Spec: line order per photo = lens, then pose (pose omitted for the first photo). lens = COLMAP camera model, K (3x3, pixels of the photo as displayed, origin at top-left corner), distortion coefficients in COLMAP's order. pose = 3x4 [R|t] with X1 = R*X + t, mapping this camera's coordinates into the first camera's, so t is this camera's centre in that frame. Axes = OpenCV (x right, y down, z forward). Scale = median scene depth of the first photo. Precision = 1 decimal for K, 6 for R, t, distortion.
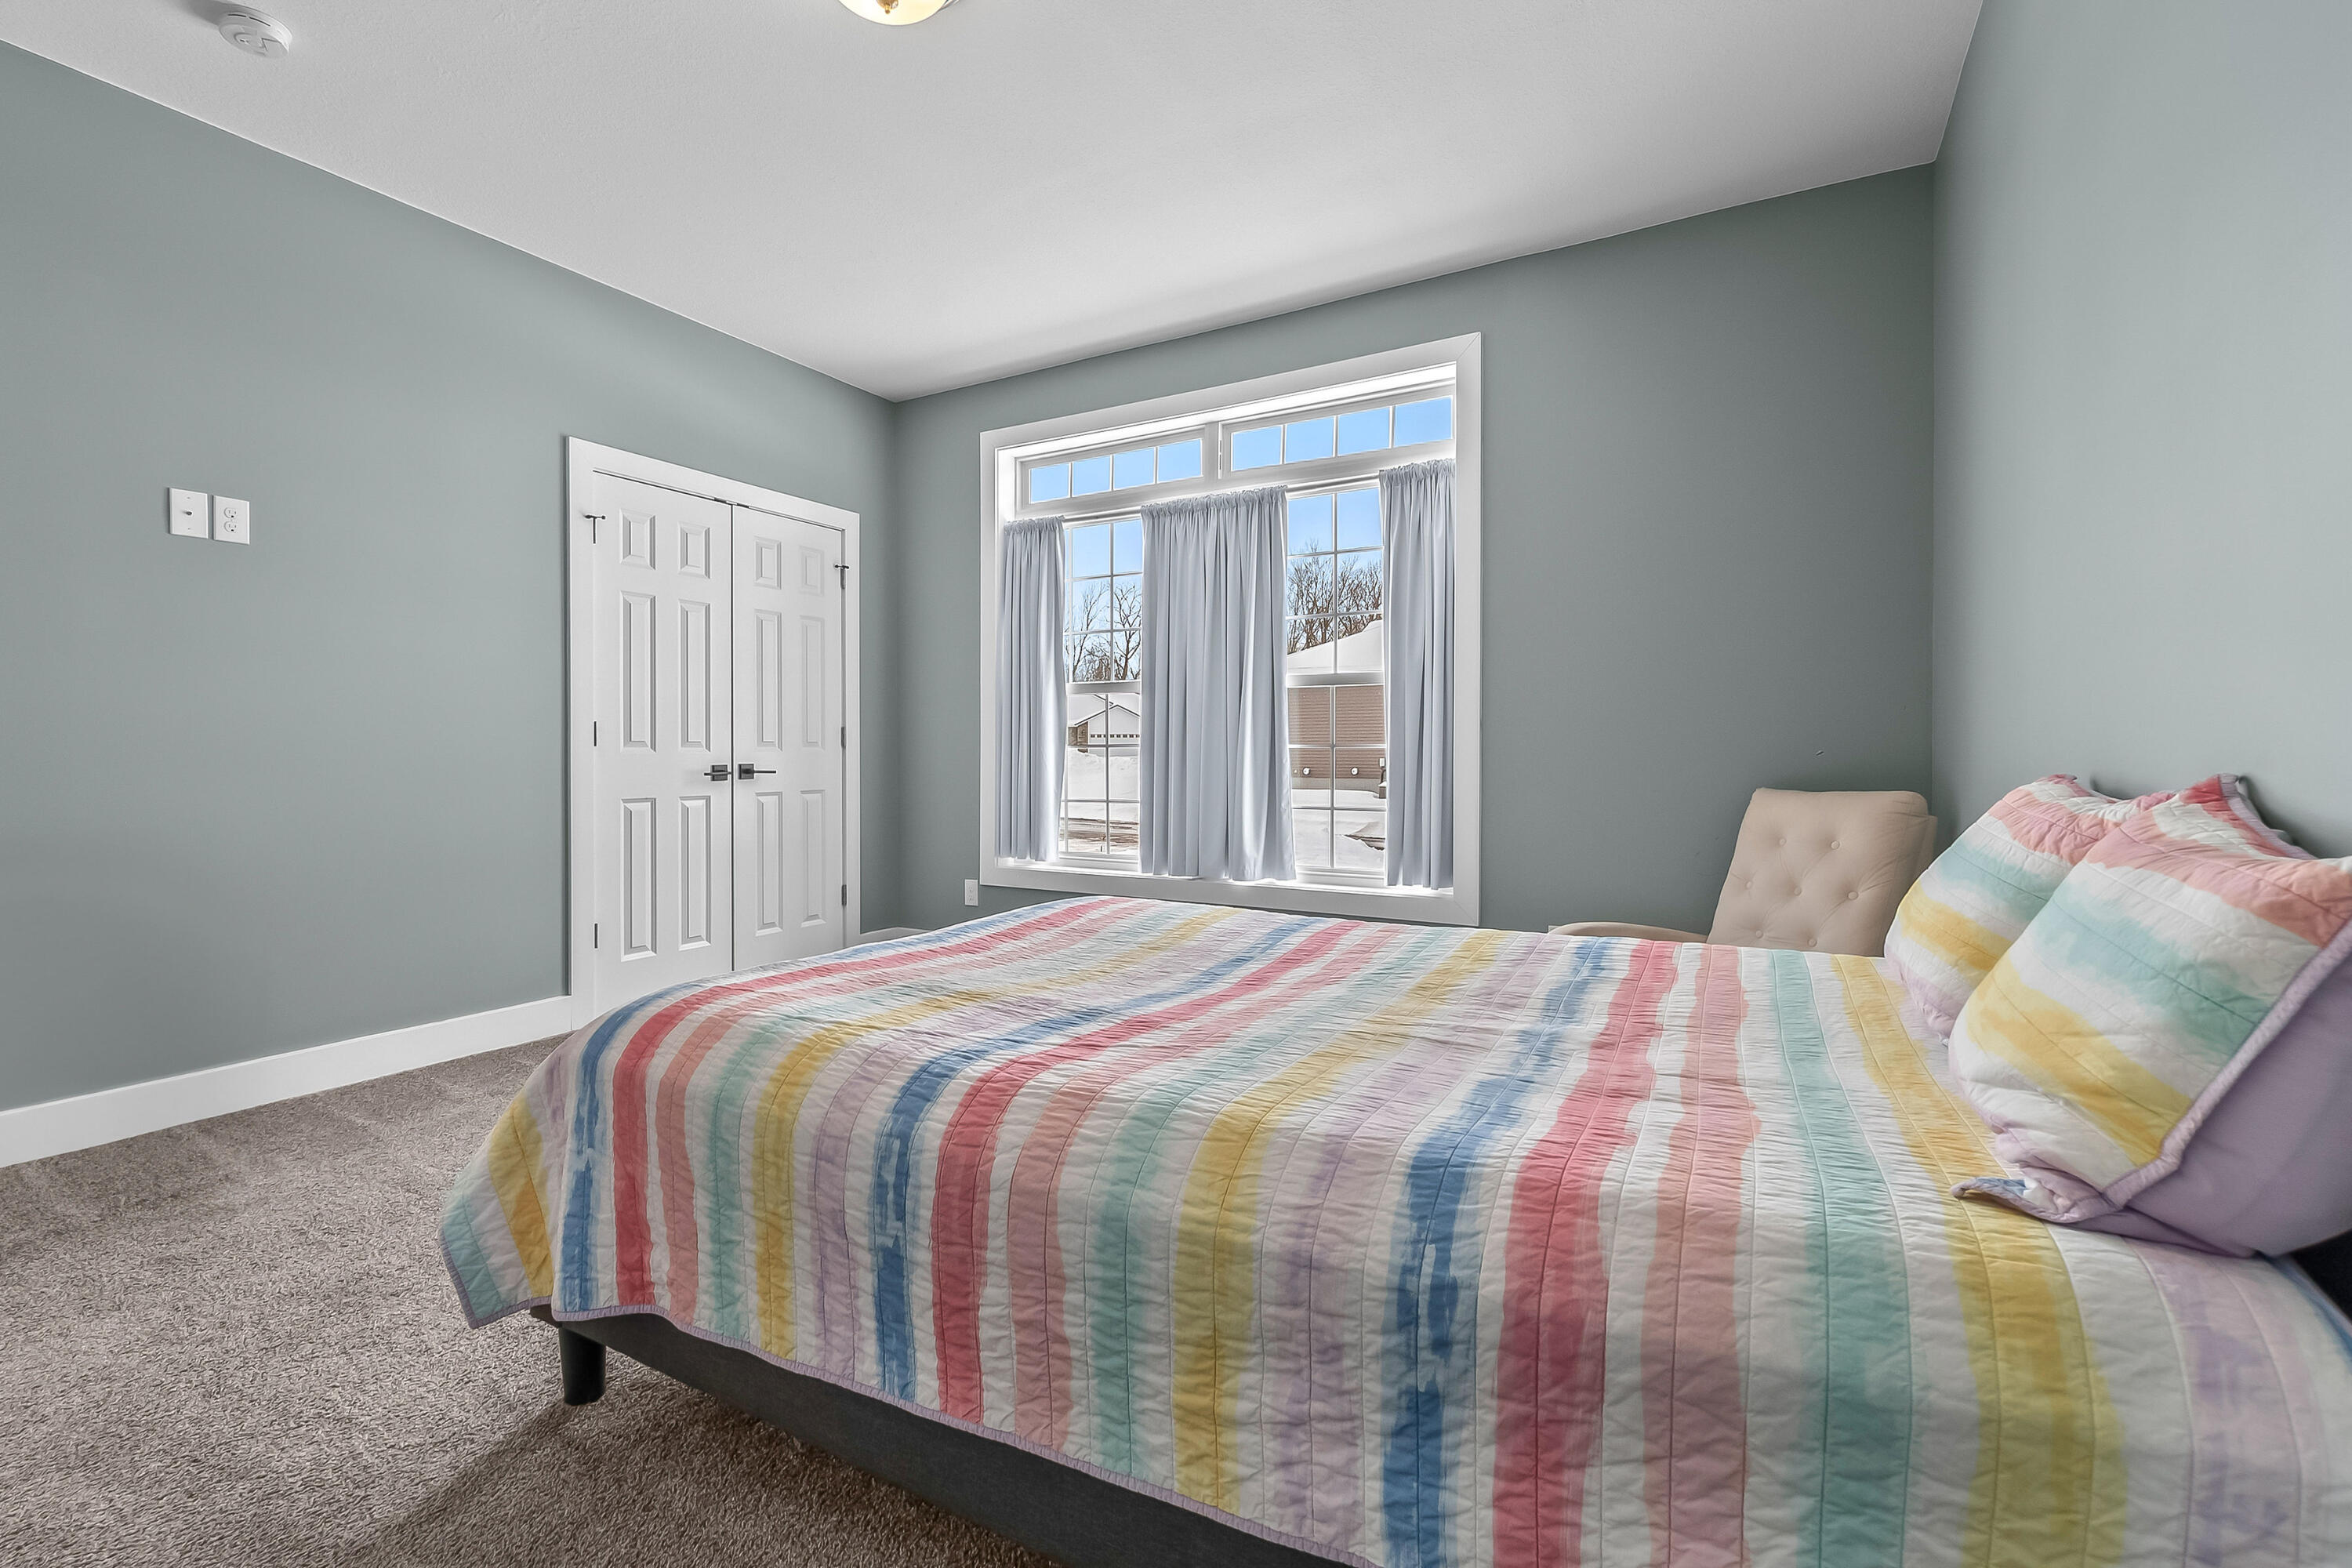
lens RADIAL K [[1052.1, 0, 1142.0], [0, 1052.1, 756.6], [0, 0, 1]] dist [-0.002512, -0.000552]
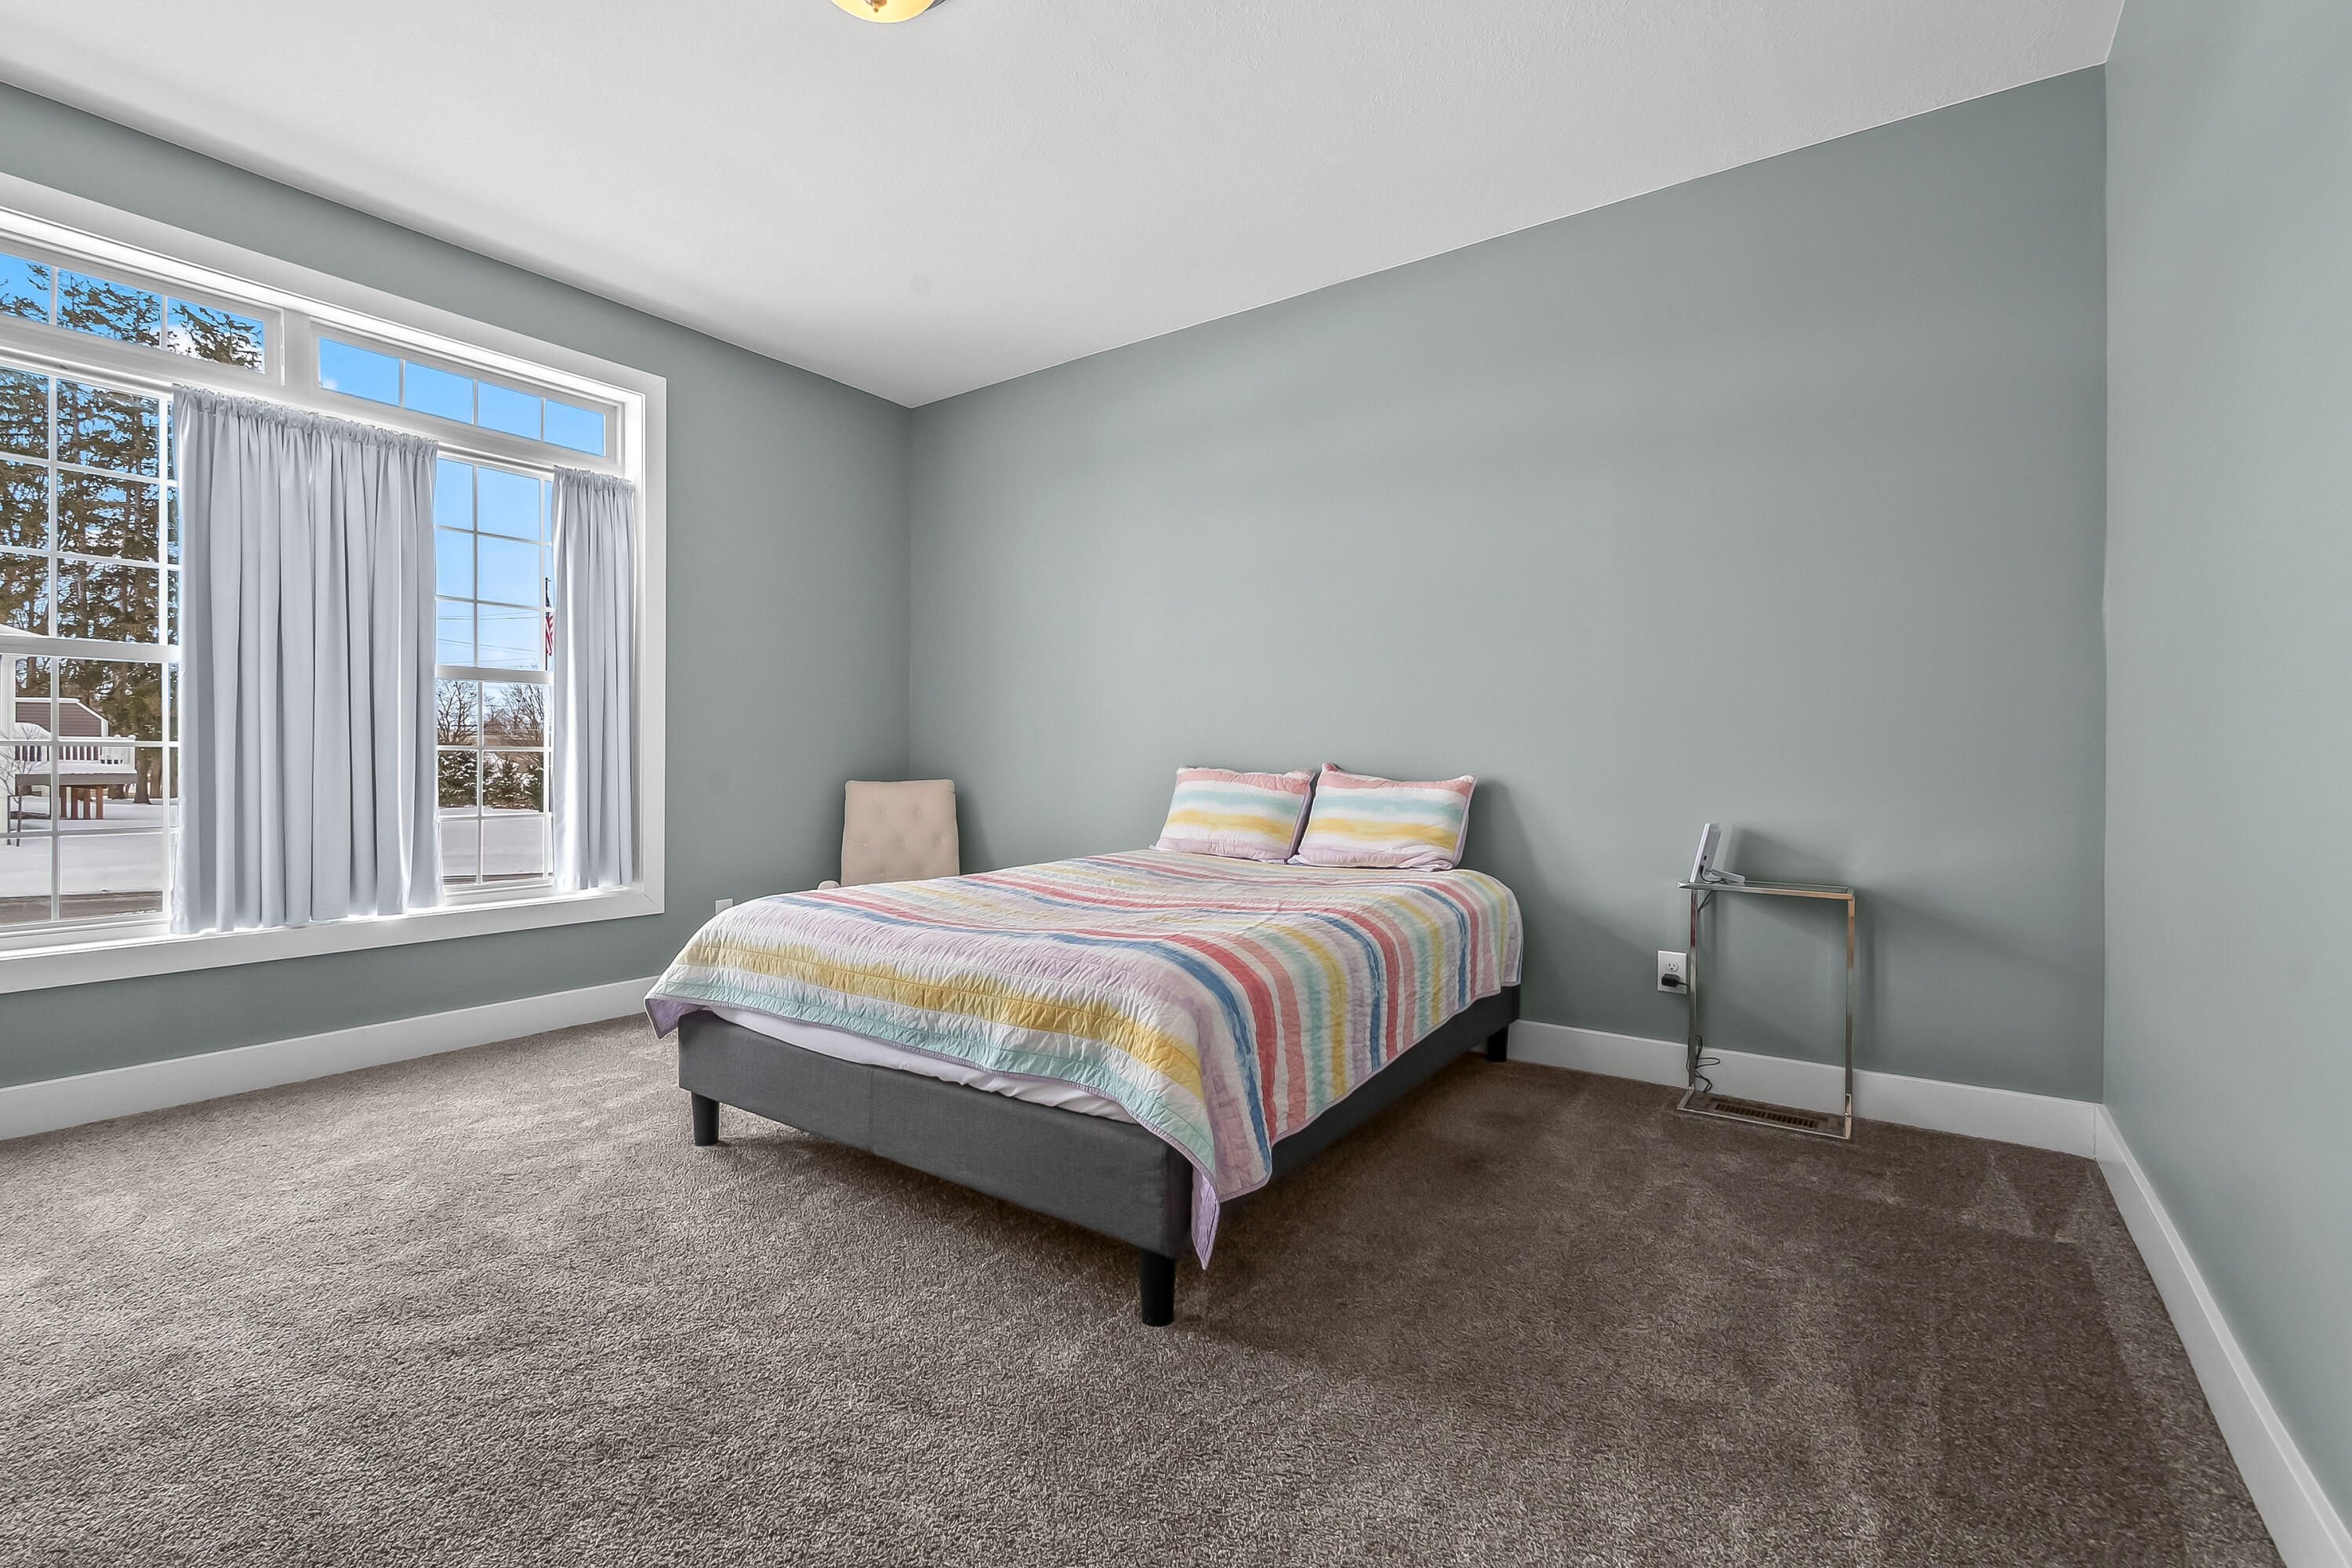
lens RADIAL K [[1052.1, 0, 1142.0], [0, 1052.1, 756.6], [0, 0, 1]] dist [-0.002512, -0.000552]
pose [[0.083430, 0.005121, 0.996501, -0.726375], [0.002027, 0.999984, -0.005309, 0.002524], [-0.996512, 0.002463, 0.083418, 0.401331]]
